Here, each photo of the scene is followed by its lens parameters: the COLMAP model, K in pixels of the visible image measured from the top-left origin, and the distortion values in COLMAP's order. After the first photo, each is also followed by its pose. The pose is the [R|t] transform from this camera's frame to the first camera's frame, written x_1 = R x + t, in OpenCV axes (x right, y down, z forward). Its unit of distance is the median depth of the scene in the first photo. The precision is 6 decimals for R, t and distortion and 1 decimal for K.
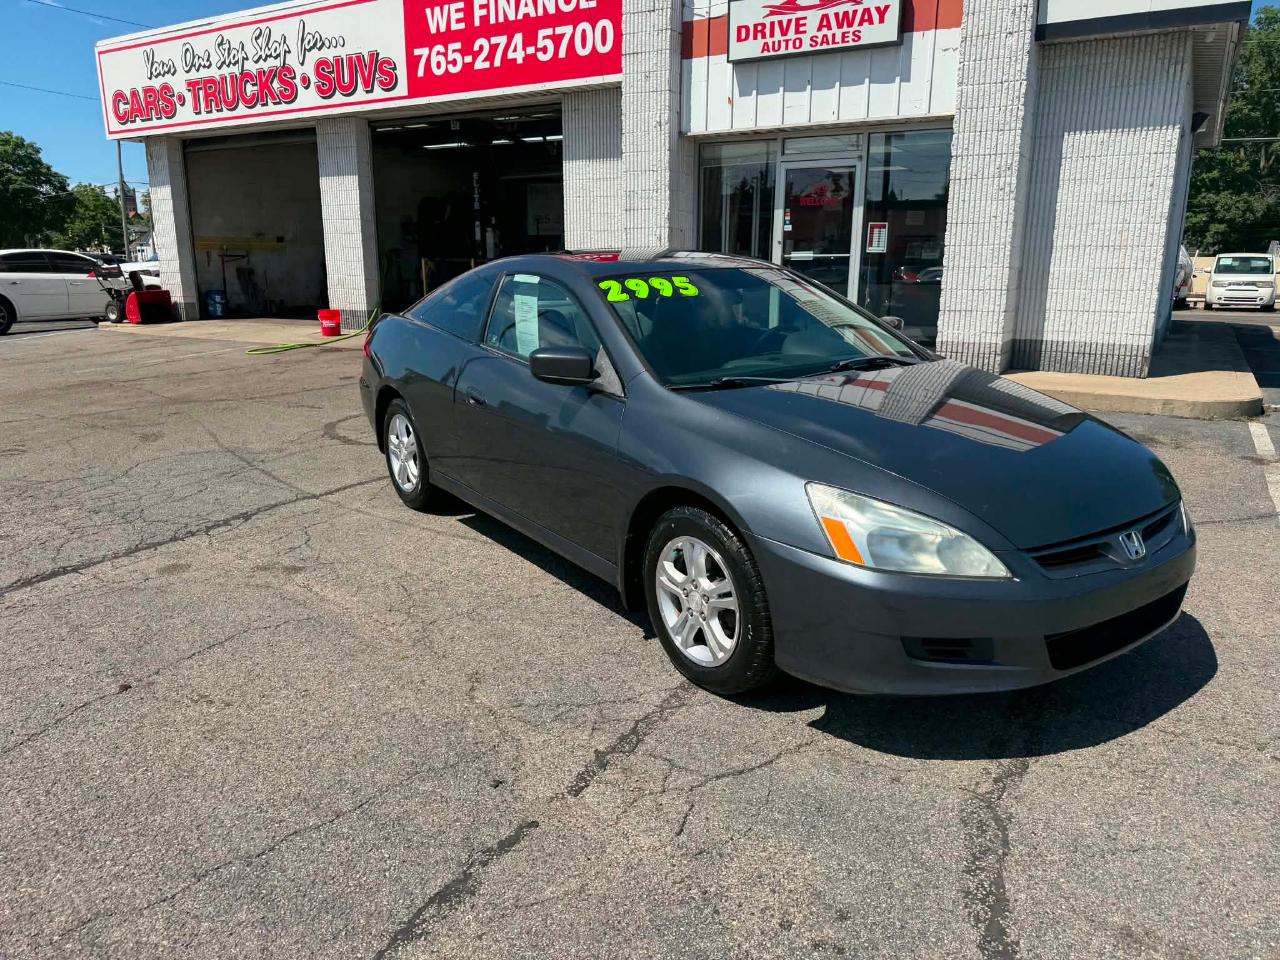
lens RADIAL K [[906.9, 0, 644.7], [0, 906.9, 485.8], [0, 0, 1]] dist [0.016743, -0.019940]
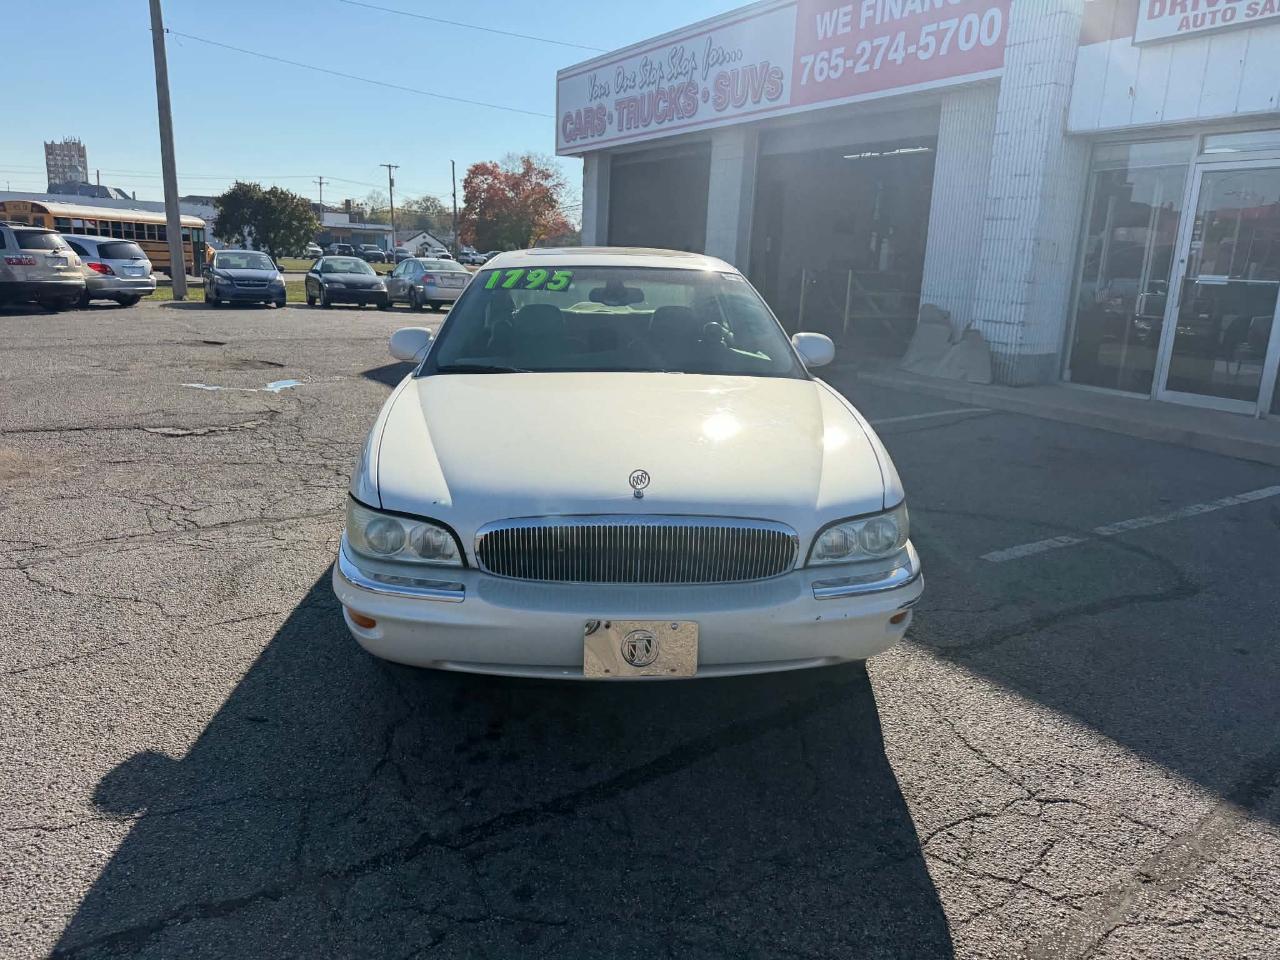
lens RADIAL K [[906.9, 0, 634.4], [0, 906.9, 469.4], [0, 0, 1]] dist [0.016743, -0.019940]
pose [[0.876116, 0.140159, -0.461276, 0.117654], [-0.153335, 0.988133, 0.009011, -0.021386], [0.457066, 0.062835, 0.887211, 0.077690]]
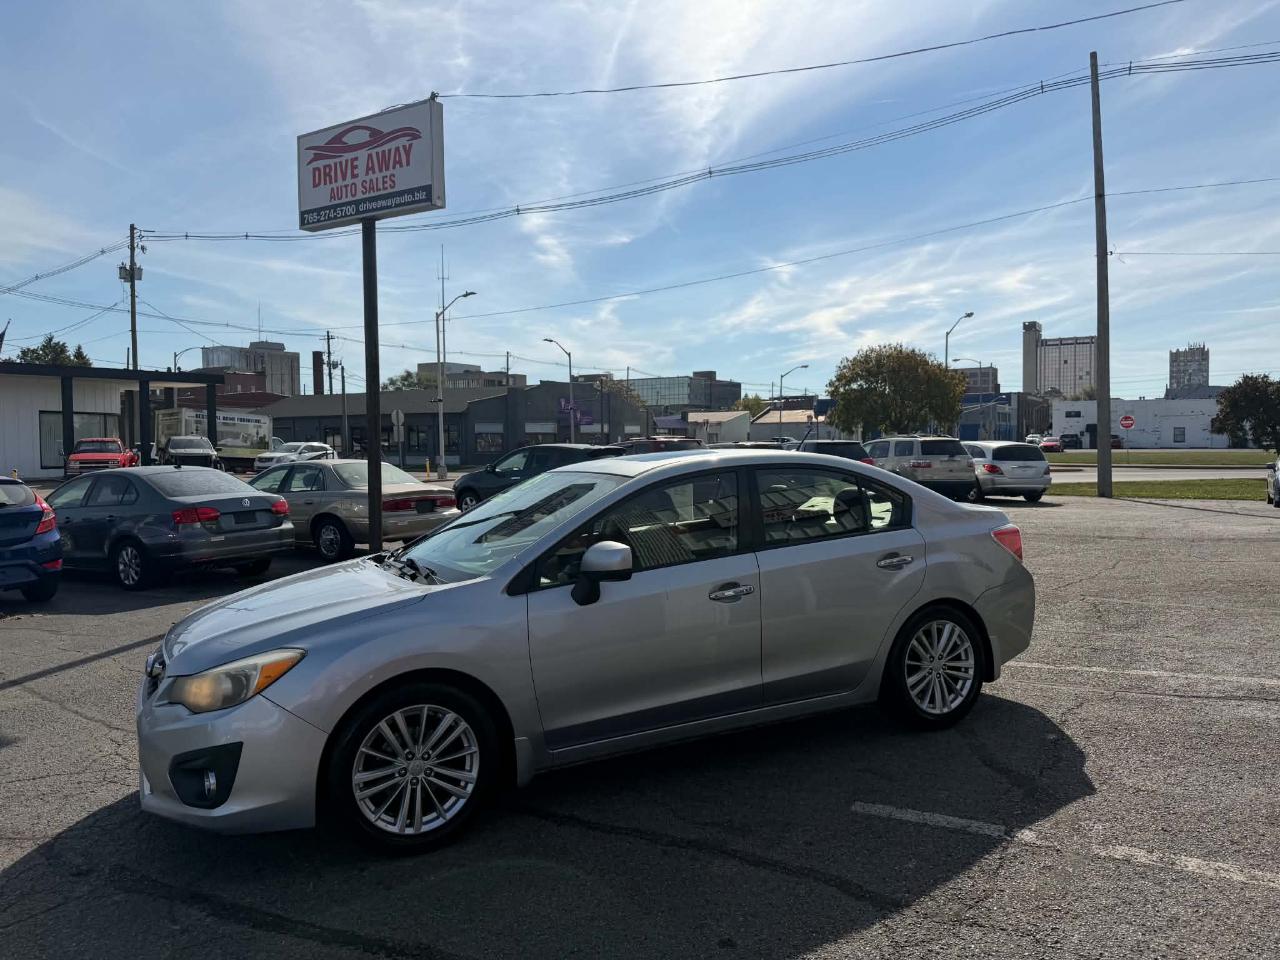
lens RADIAL K [[906.9, 0, 638.1], [0, 906.9, 476.9], [0, 0, 1]] dist [0.016743, -0.019940]
pose [[-0.023347, 0.036266, -0.999069, 0.414621], [-0.230639, 0.972189, 0.040680, -0.118054], [0.972759, 0.231374, -0.014334, 0.418363]]
